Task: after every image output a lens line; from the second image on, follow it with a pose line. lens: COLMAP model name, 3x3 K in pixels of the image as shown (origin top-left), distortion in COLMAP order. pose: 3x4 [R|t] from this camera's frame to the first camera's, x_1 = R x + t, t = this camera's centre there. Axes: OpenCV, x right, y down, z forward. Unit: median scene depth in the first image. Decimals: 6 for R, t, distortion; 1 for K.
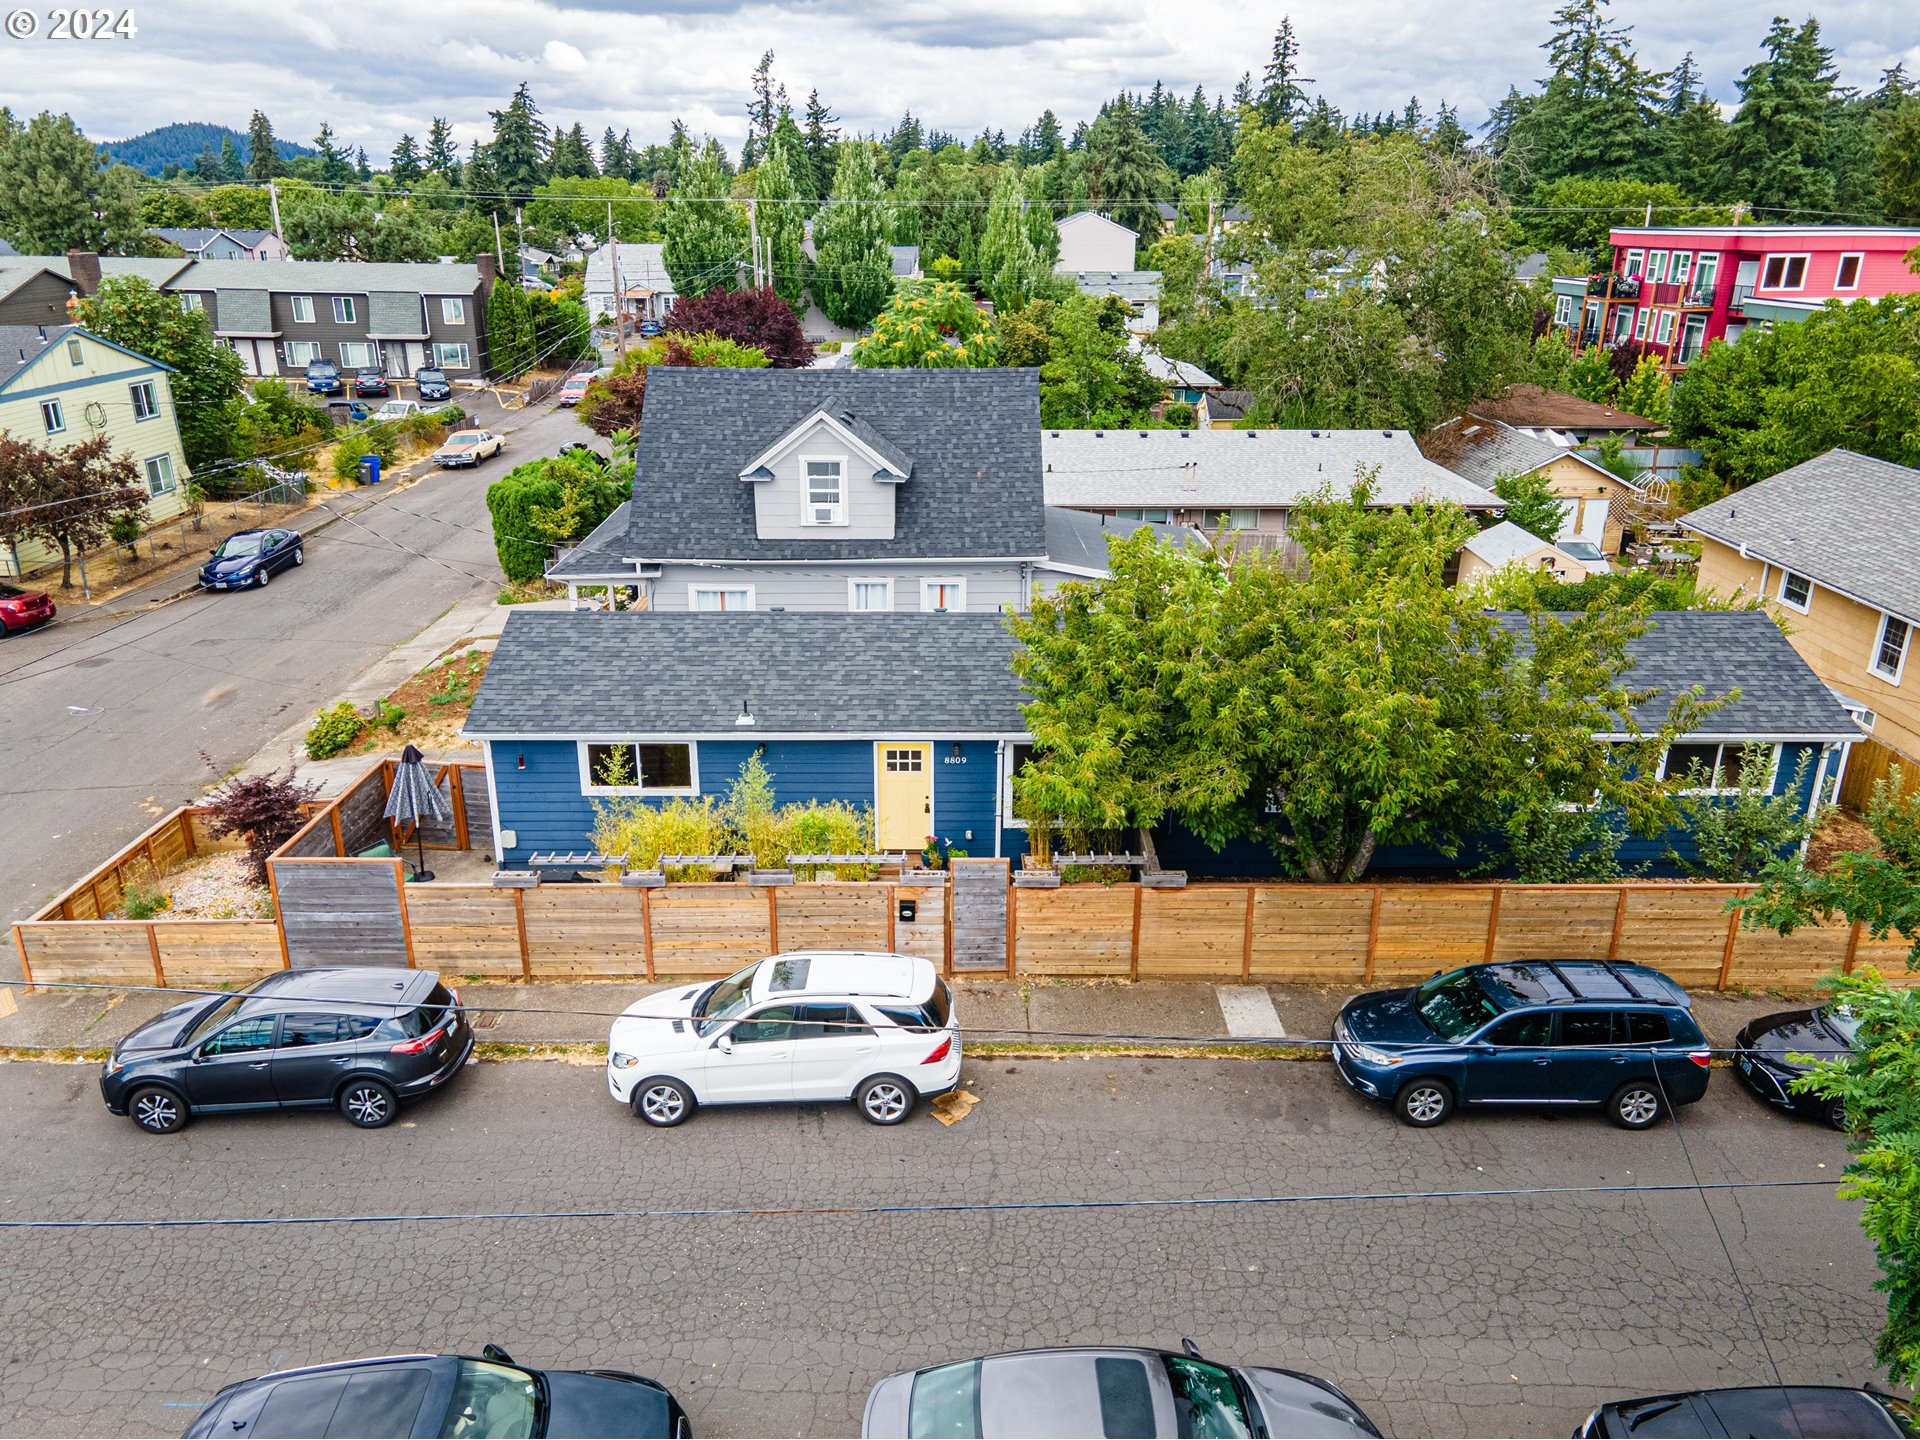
lens RADIAL K [[1398.6, 0, 964.4], [0, 1398.6, 725.8], [0, 0, 1]] dist [0.039035, 0.008644]
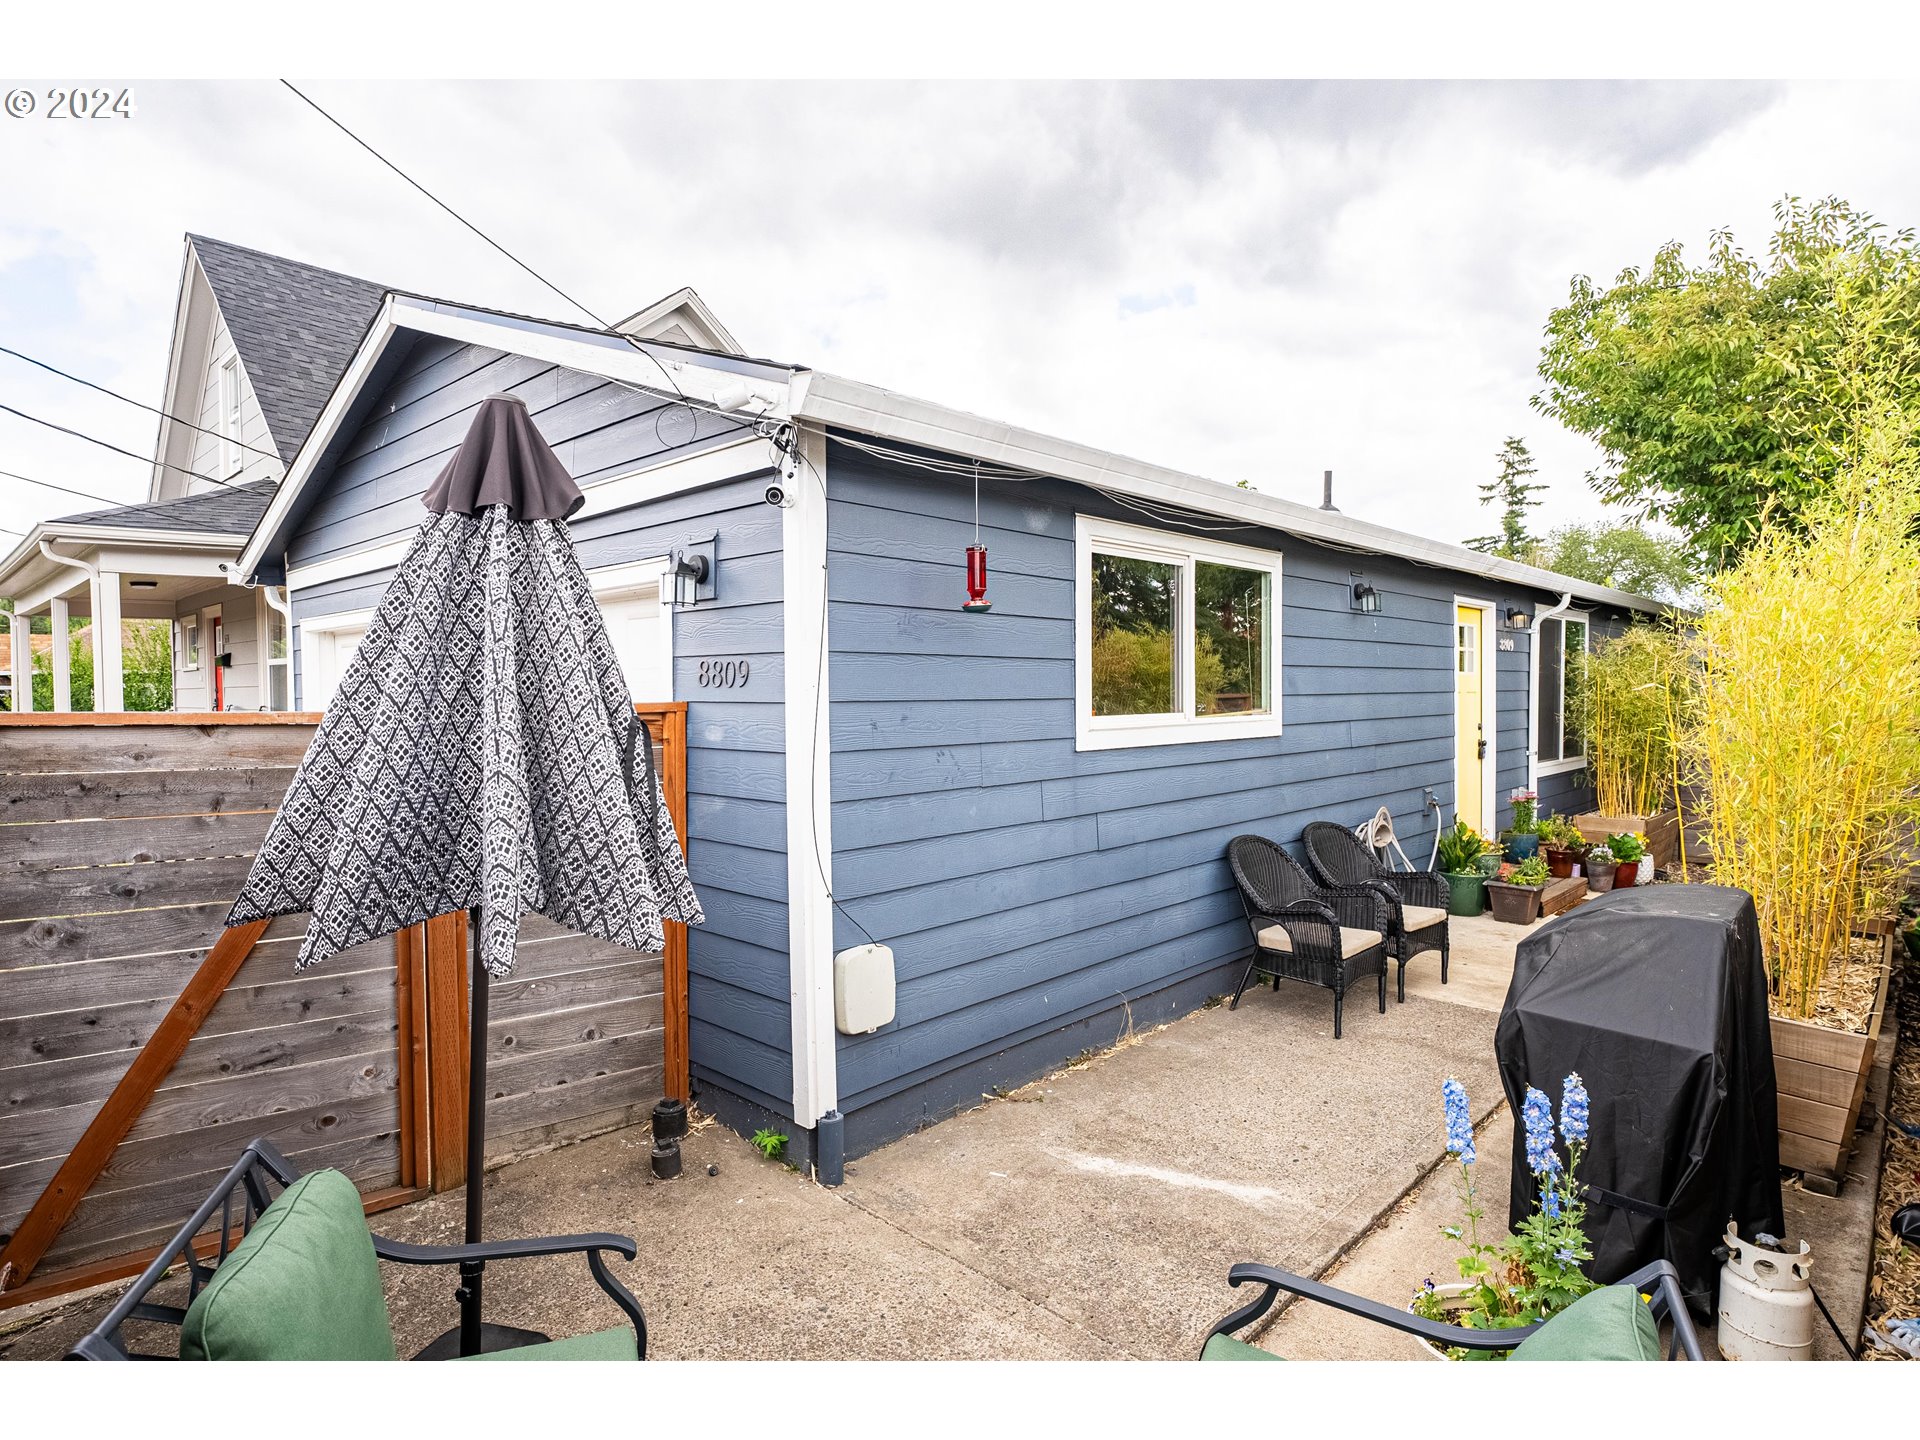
lens RADIAL K [[1039.6, 0, 956.9], [0, 1039.6, 718.3], [0, 0, 1]] dist [0.002195, 0.000120]
pose [[0.695463, -0.029230, 0.717967, -0.323005], [0.254764, 0.944294, -0.208335, 0.059863], [-0.671883, 0.327802, 0.664168, 0.659356]]
